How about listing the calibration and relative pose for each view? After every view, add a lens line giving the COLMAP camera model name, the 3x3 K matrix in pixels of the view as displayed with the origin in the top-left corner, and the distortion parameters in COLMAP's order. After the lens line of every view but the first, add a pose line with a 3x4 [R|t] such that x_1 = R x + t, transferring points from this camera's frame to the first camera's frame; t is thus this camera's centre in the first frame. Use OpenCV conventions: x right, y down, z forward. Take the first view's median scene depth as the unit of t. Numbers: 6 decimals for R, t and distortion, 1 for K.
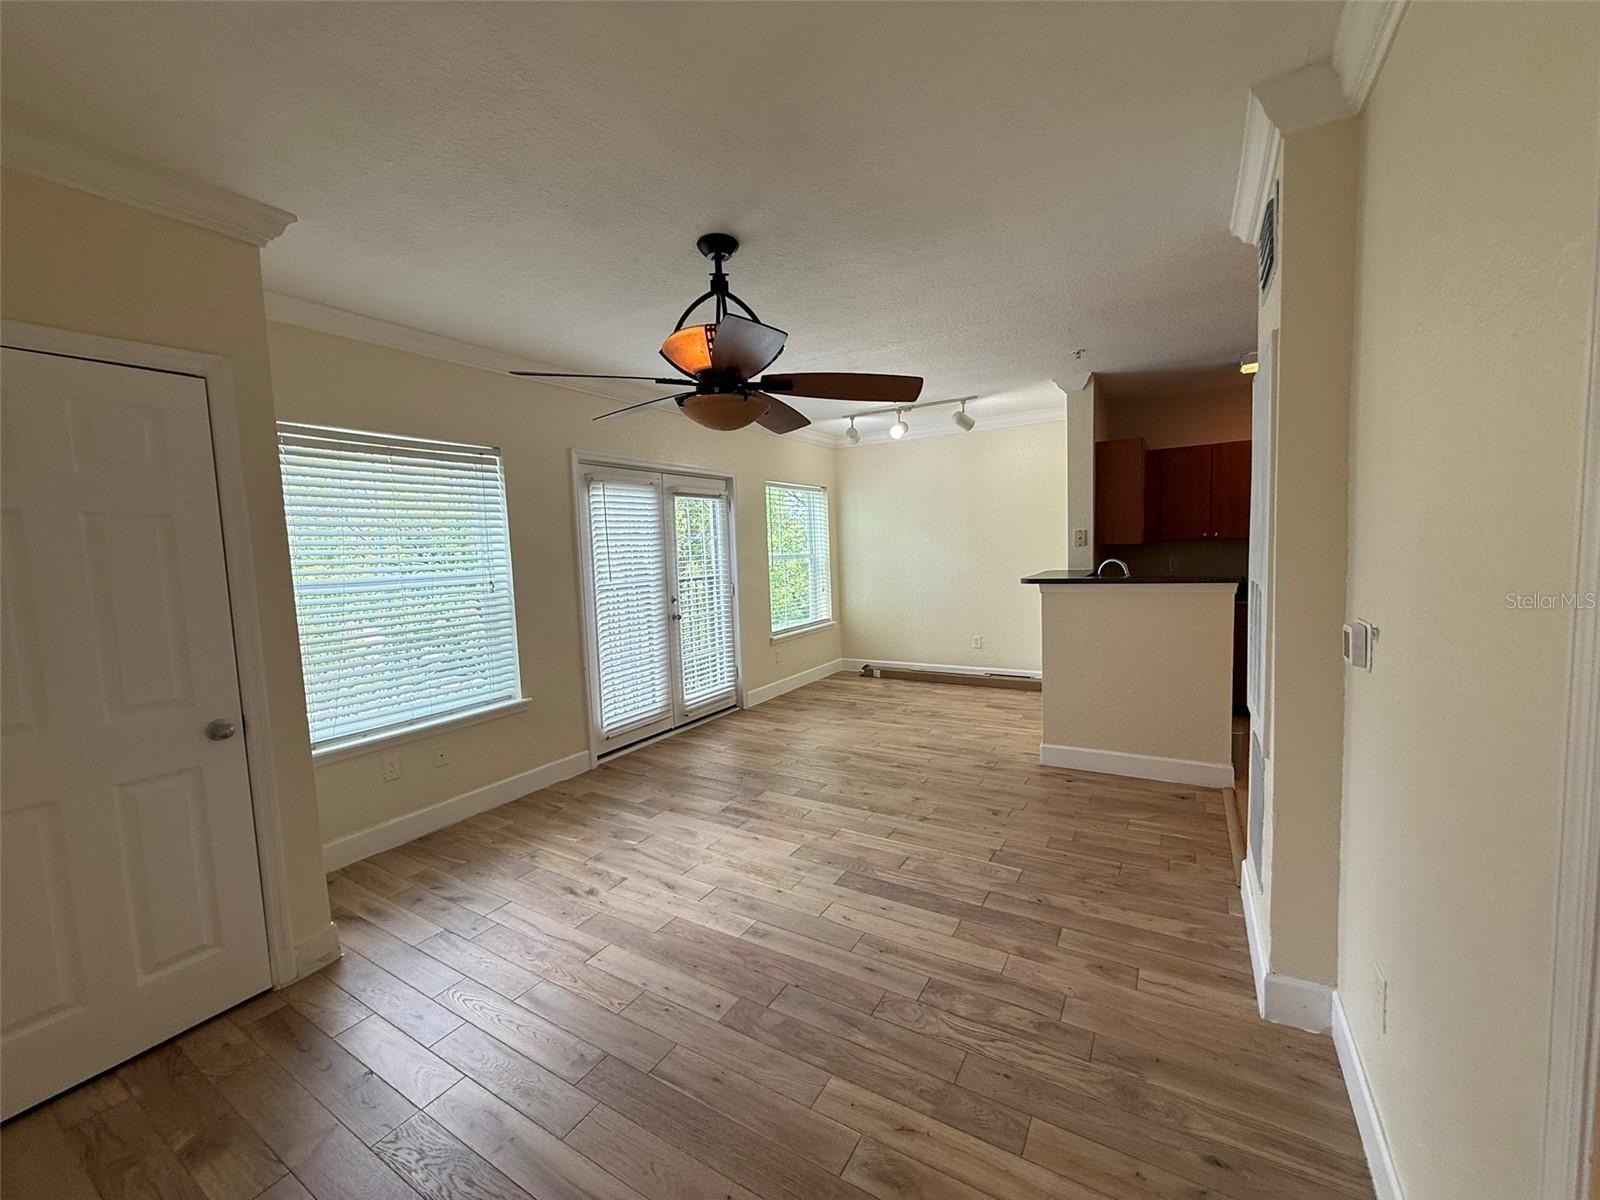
lens RADIAL K [[639.3, 0, 797.7], [0, 639.3, 598.5], [0, 0, 1]] dist [-0.000906, 0.000848]
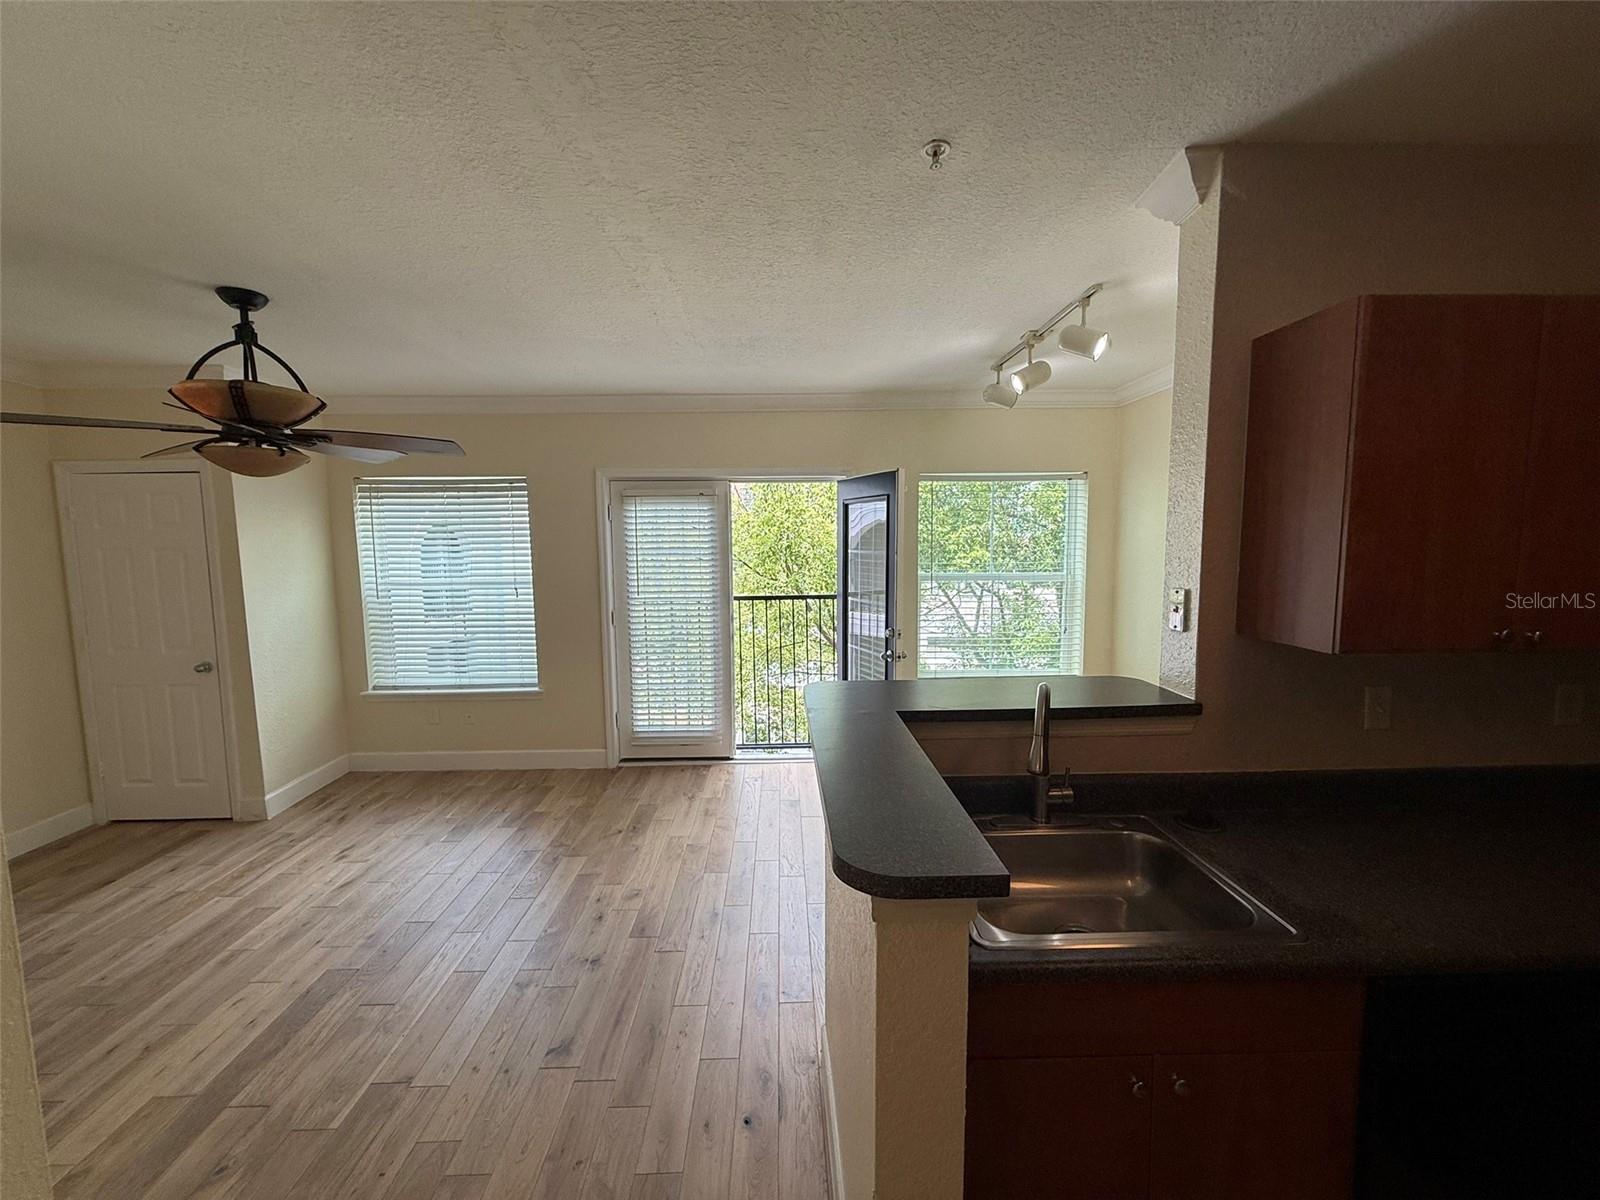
lens RADIAL K [[639.3, 0, 797.7], [0, 639.3, 598.5], [0, 0, 1]] dist [-0.000906, 0.000848]
pose [[0.539985, 0.112719, -0.834092, 0.977930], [-0.079658, 0.993388, 0.082677, -0.177727], [0.837897, 0.021798, 0.545394, 0.929881]]
